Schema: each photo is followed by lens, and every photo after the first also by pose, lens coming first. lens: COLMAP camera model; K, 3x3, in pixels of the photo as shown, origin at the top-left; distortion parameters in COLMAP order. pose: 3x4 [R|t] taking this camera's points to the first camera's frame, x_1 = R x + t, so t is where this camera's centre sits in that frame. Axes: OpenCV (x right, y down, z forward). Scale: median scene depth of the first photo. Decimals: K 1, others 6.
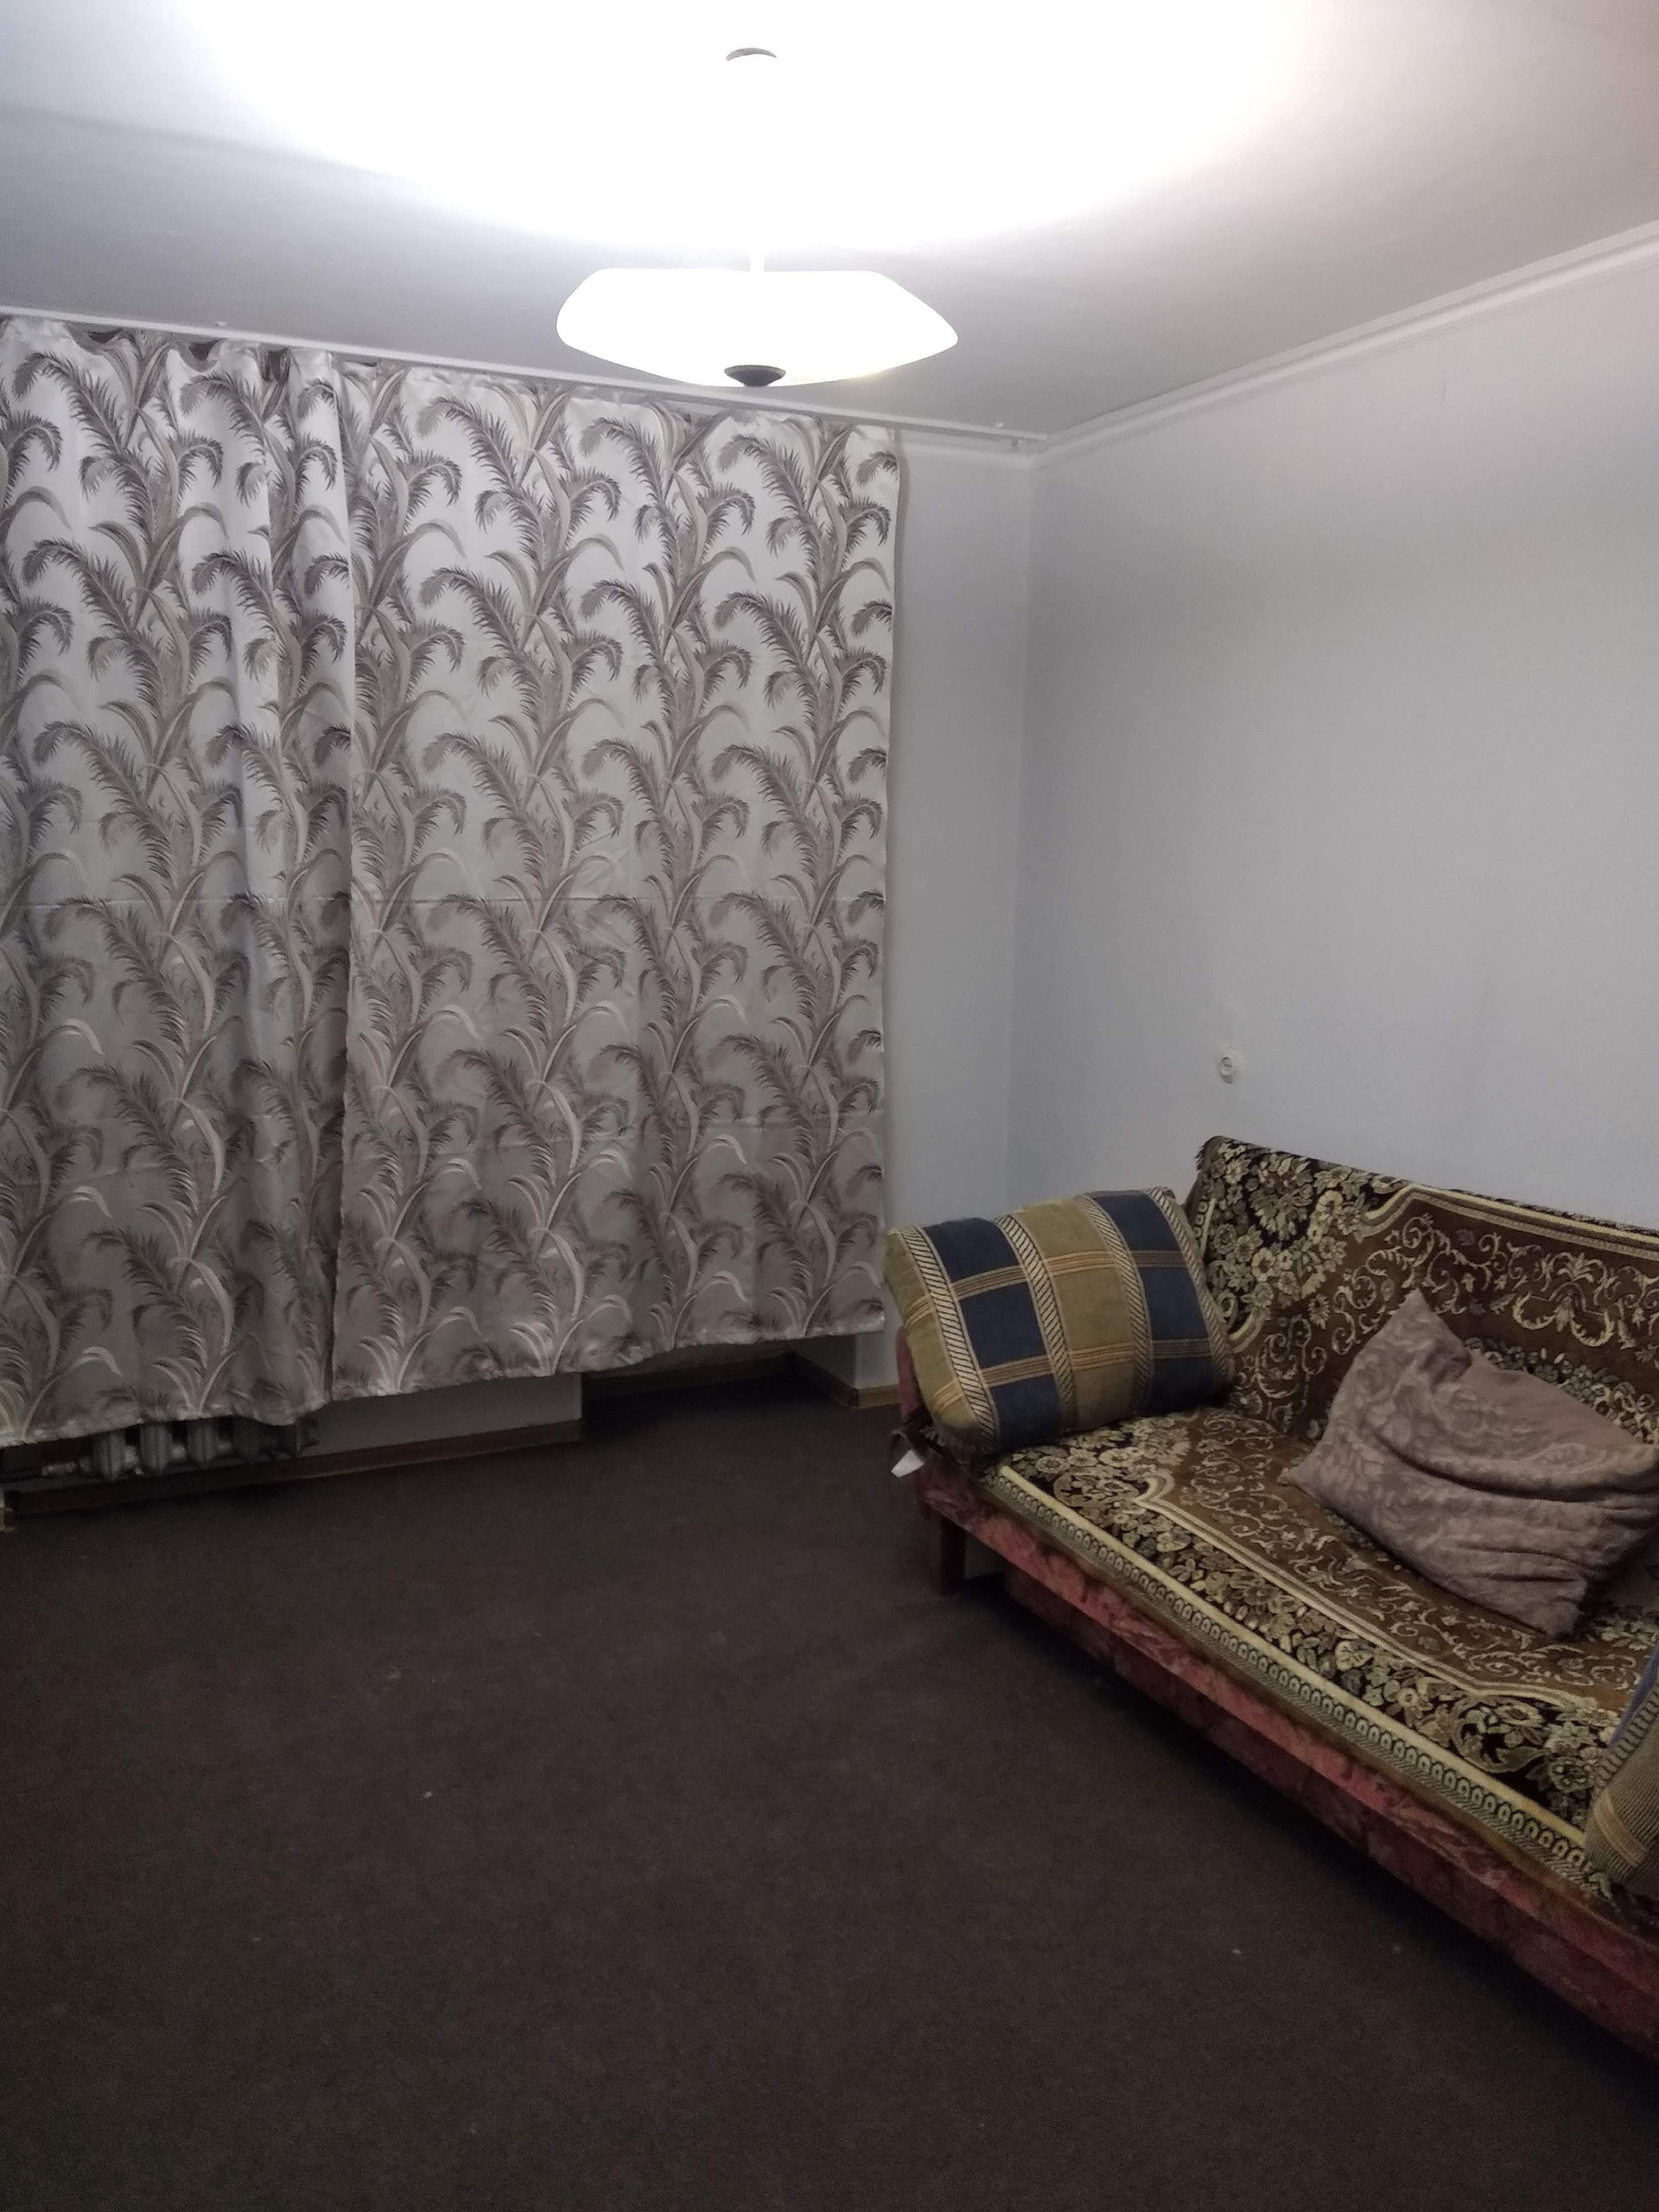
lens RADIAL K [[1701.4, 0, 827.7], [0, 1701.4, 1104.0], [0, 0, 1]] dist [-0.001477, -0.000523]
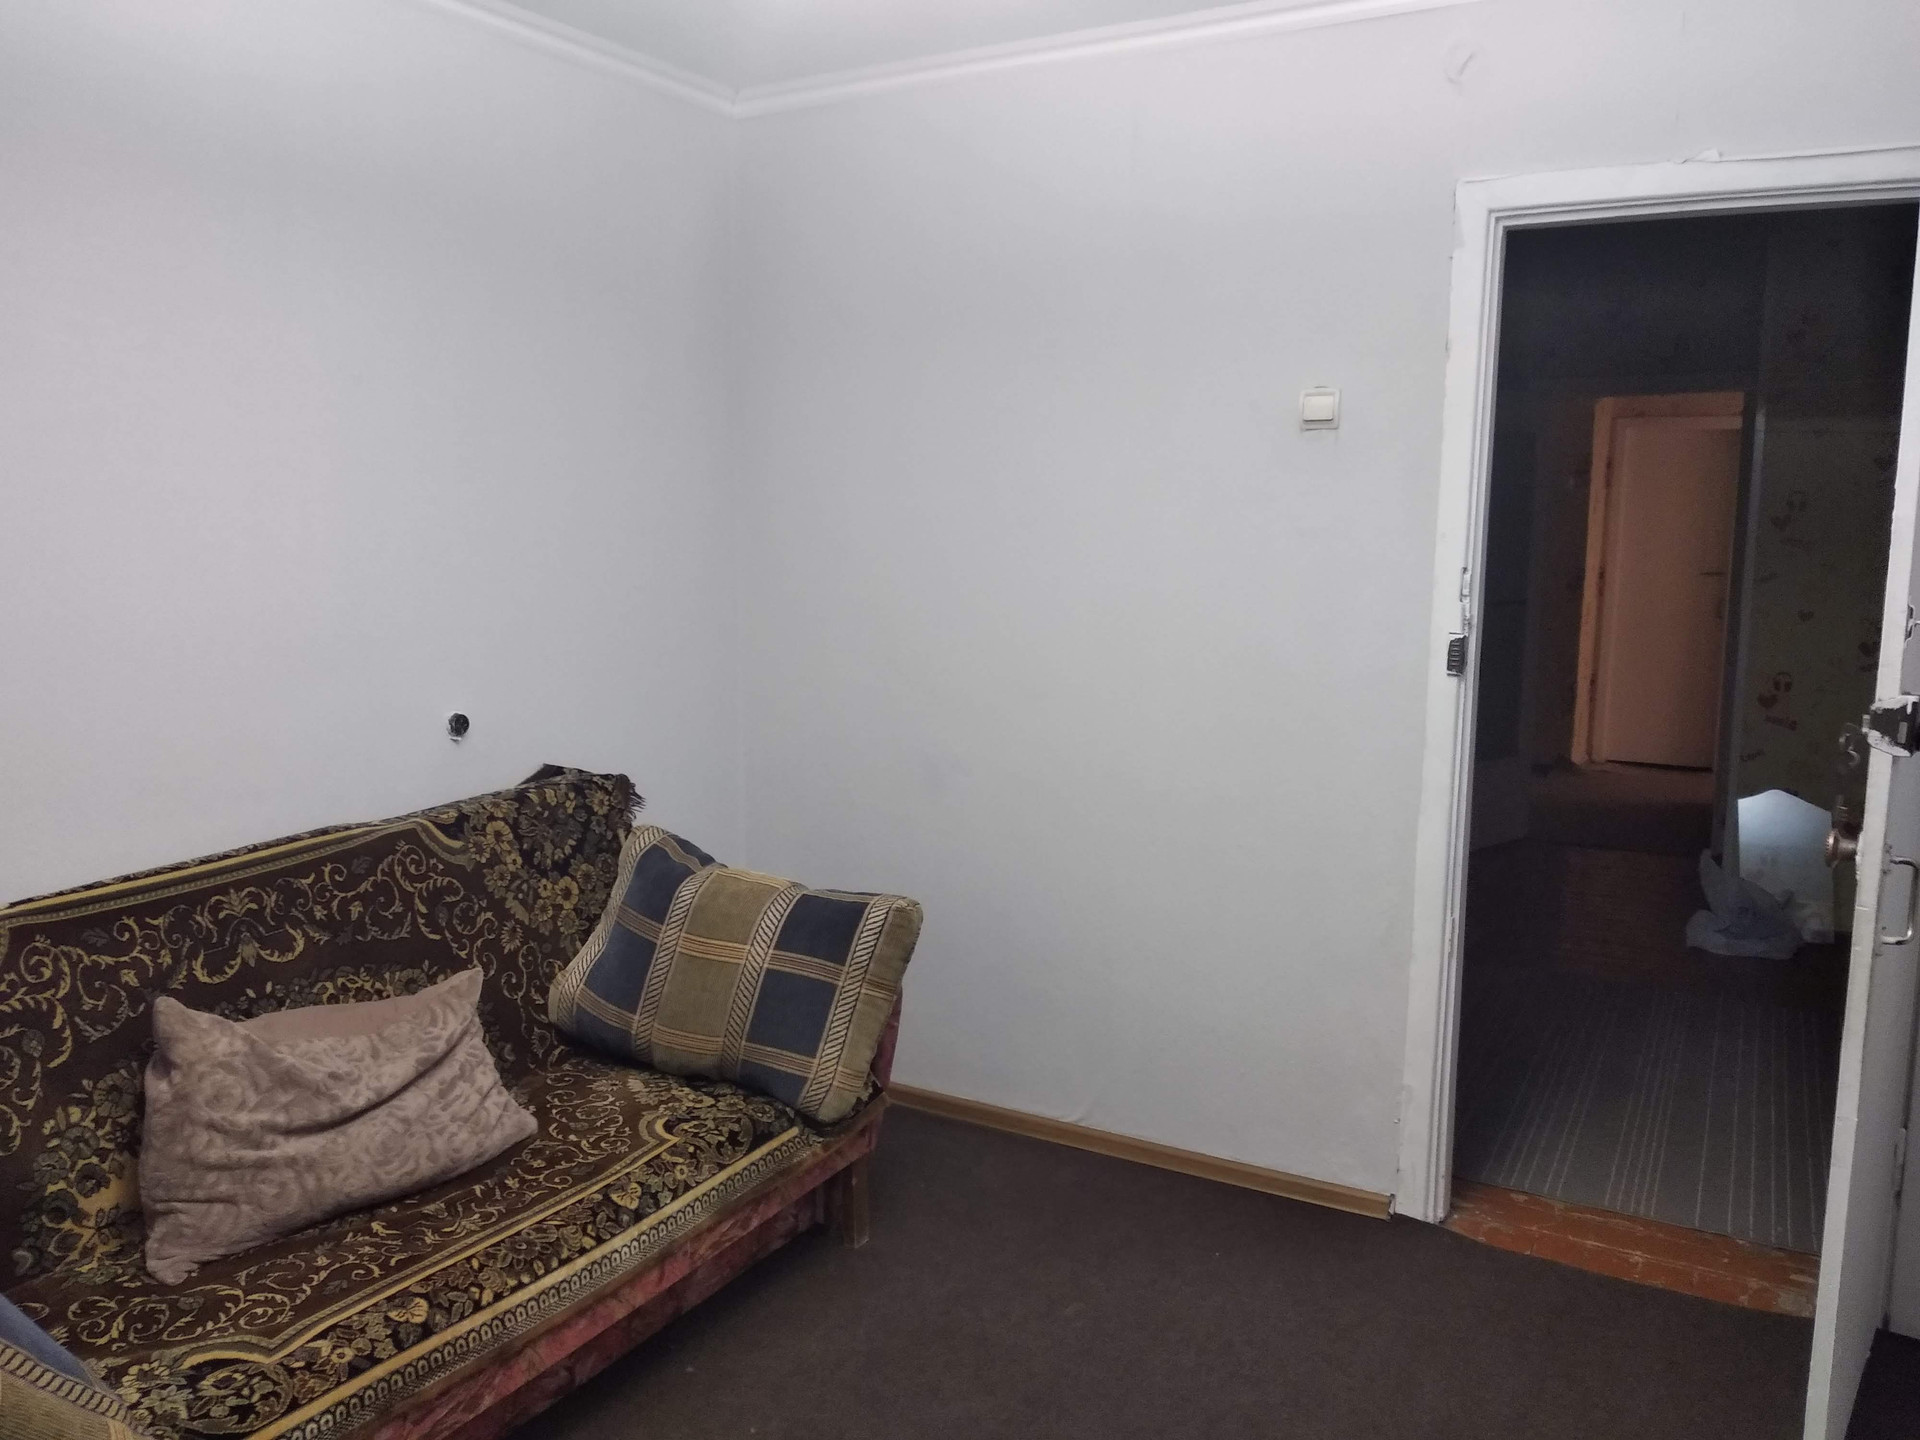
lens RADIAL K [[1476.8, 0, 960.0], [0, 1476.8, 720.9], [0, 0, 1]] dist [-0.001477, -0.000523]
pose [[-0.548863, -0.142343, 0.823704, -0.531103], [0.102530, 0.966491, 0.235337, -0.180172], [-0.829601, 0.213621, -0.515876, 1.109383]]
